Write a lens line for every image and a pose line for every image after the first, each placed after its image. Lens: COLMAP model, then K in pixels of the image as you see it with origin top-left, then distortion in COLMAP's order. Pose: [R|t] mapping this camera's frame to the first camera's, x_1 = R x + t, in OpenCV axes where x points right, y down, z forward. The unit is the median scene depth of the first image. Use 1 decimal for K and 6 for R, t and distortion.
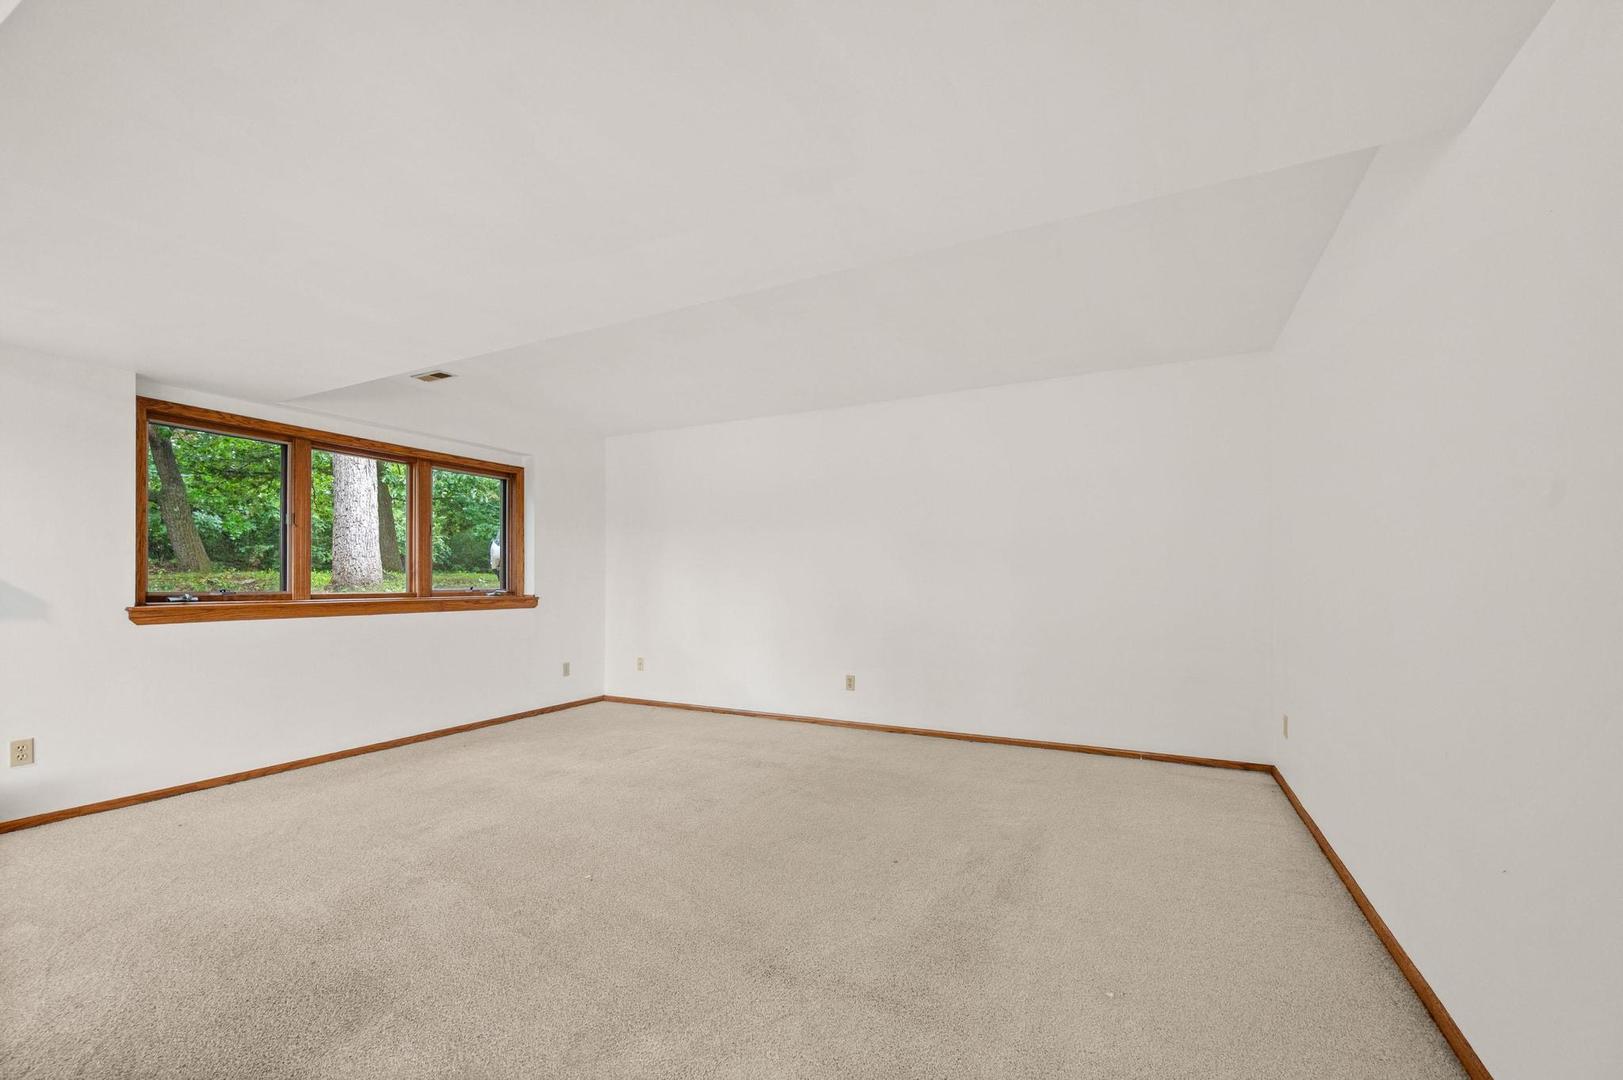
lens RADIAL K [[650.5, 0, 820.2], [0, 650.5, 575.7], [0, 0, 1]] dist [-0.006010, 0.001172]
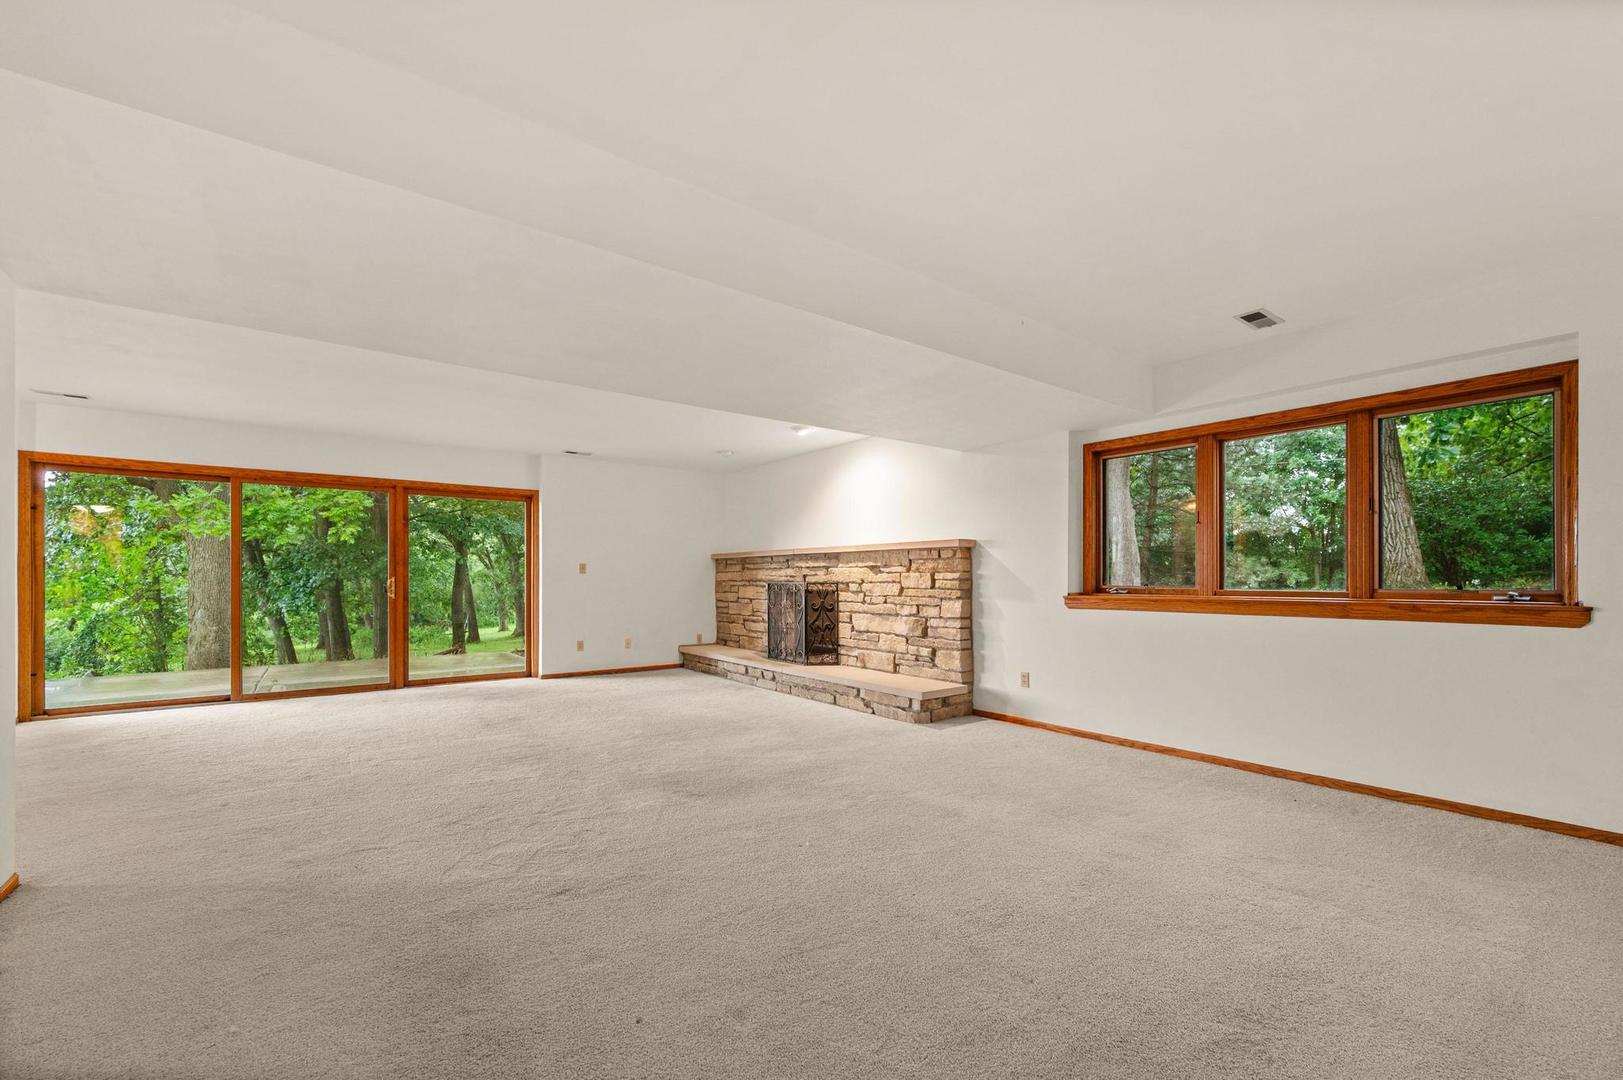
lens RADIAL K [[650.5, 0, 814.9], [0, 650.5, 575.3], [0, 0, 1]] dist [-0.006010, 0.001172]
pose [[-0.444819, -0.005808, -0.895602, 0.318102], [0.008519, 0.999906, -0.010715, 0.009477], [0.895580, -0.012396, -0.444728, 0.767736]]
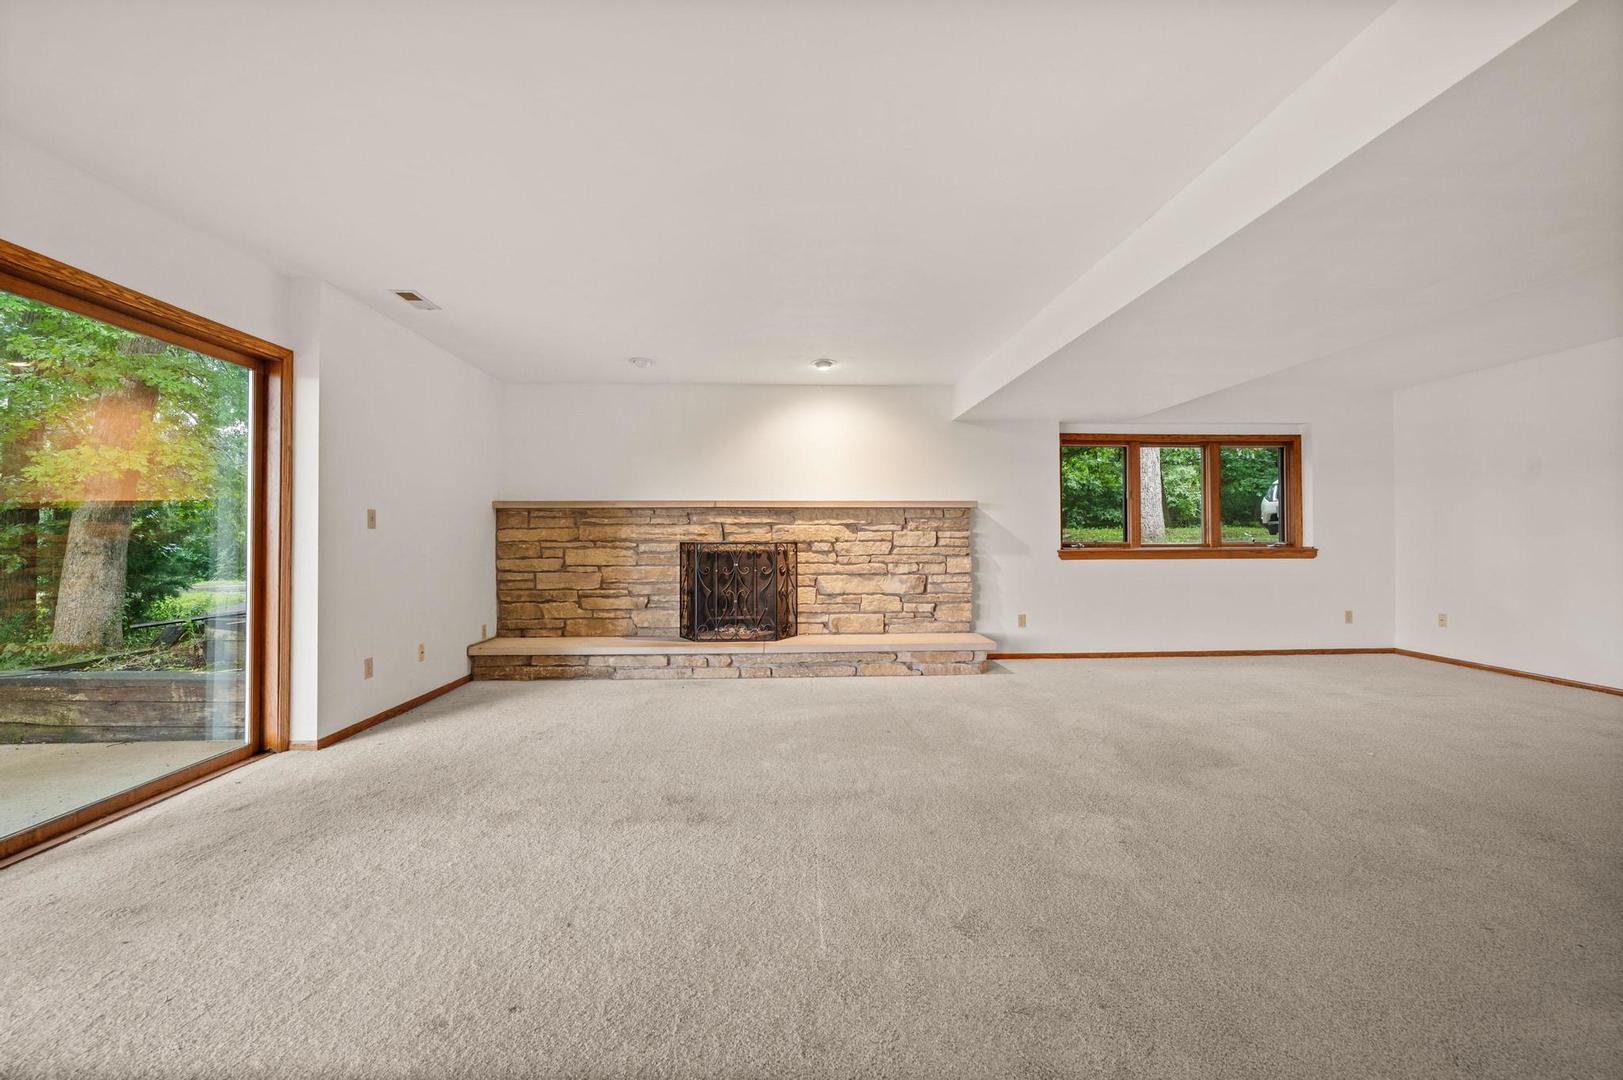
lens RADIAL K [[650.5, 0, 800.5], [0, 650.5, 533.1], [0, 0, 1]] dist [-0.006010, 0.001172]
pose [[0.478209, -0.007095, -0.878217, 0.135536], [0.011939, 0.999927, -0.001578, -0.003250], [0.878165, -0.009730, 0.478259, -0.353484]]
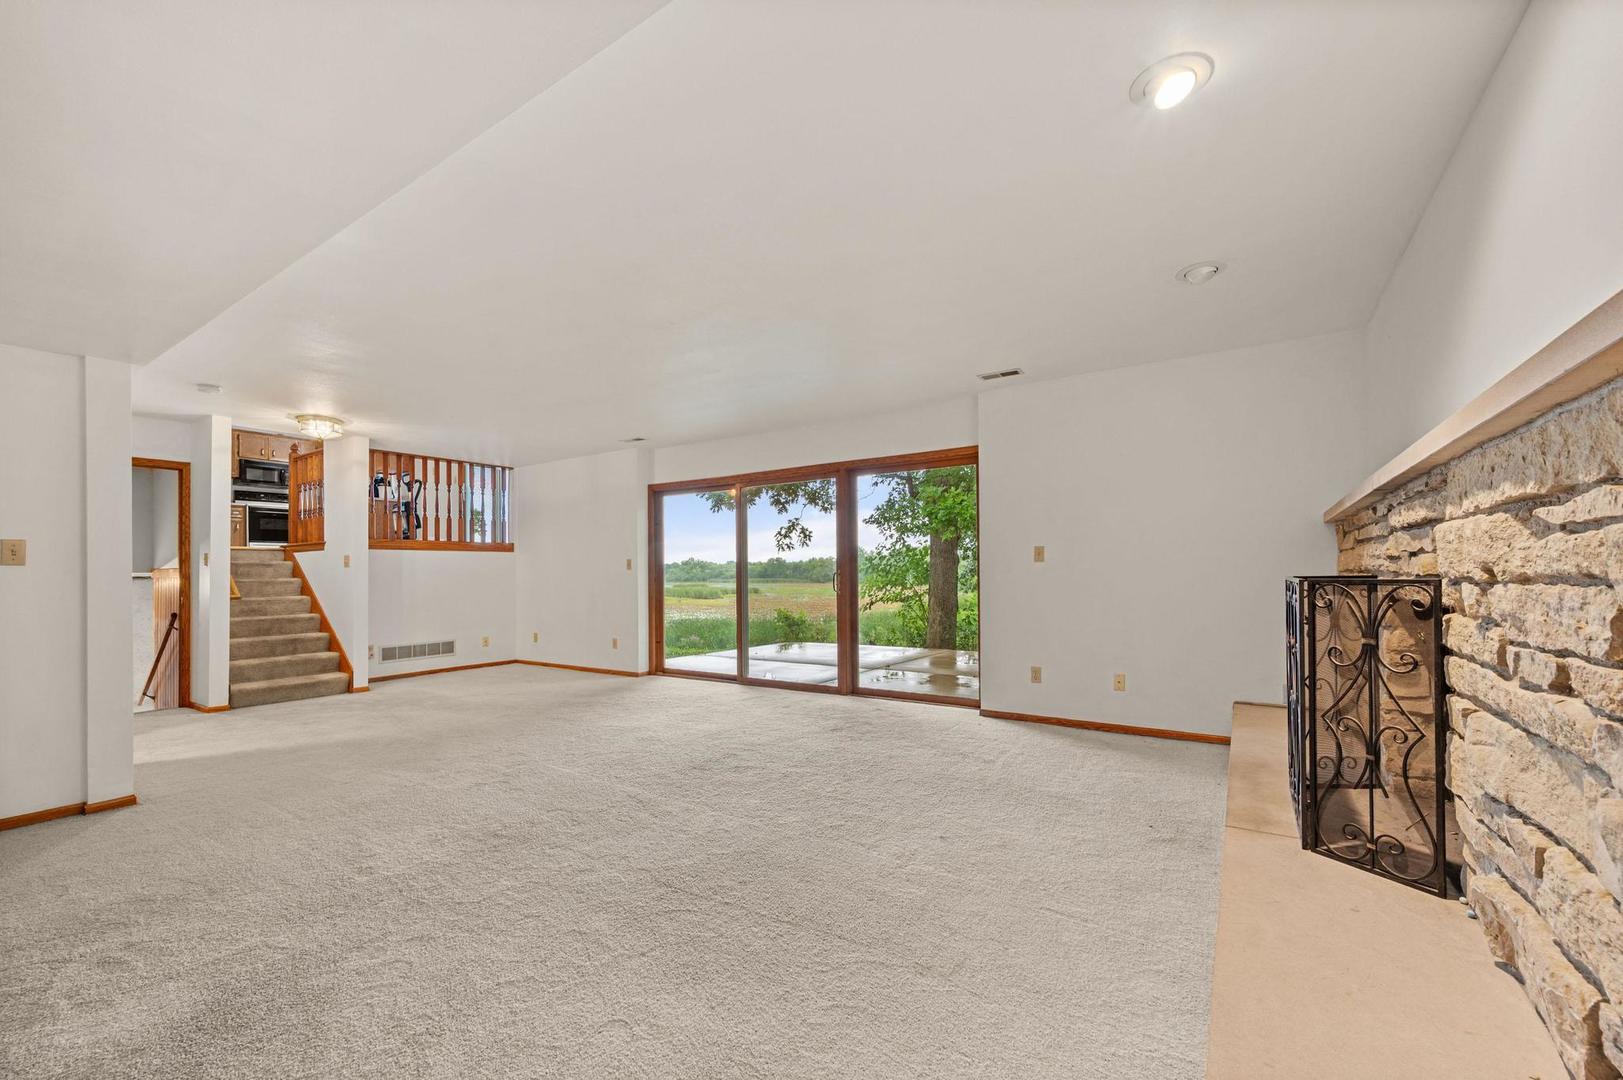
lens RADIAL K [[650.5, 0, 822.9], [0, 650.5, 568.2], [0, 0, 1]] dist [-0.006010, 0.001172]
pose [[-0.994189, 0.009982, 0.107181, -0.618459], [0.008039, 0.999796, -0.018550, 0.008941], [-0.107344, -0.017580, -0.994067, 0.596323]]
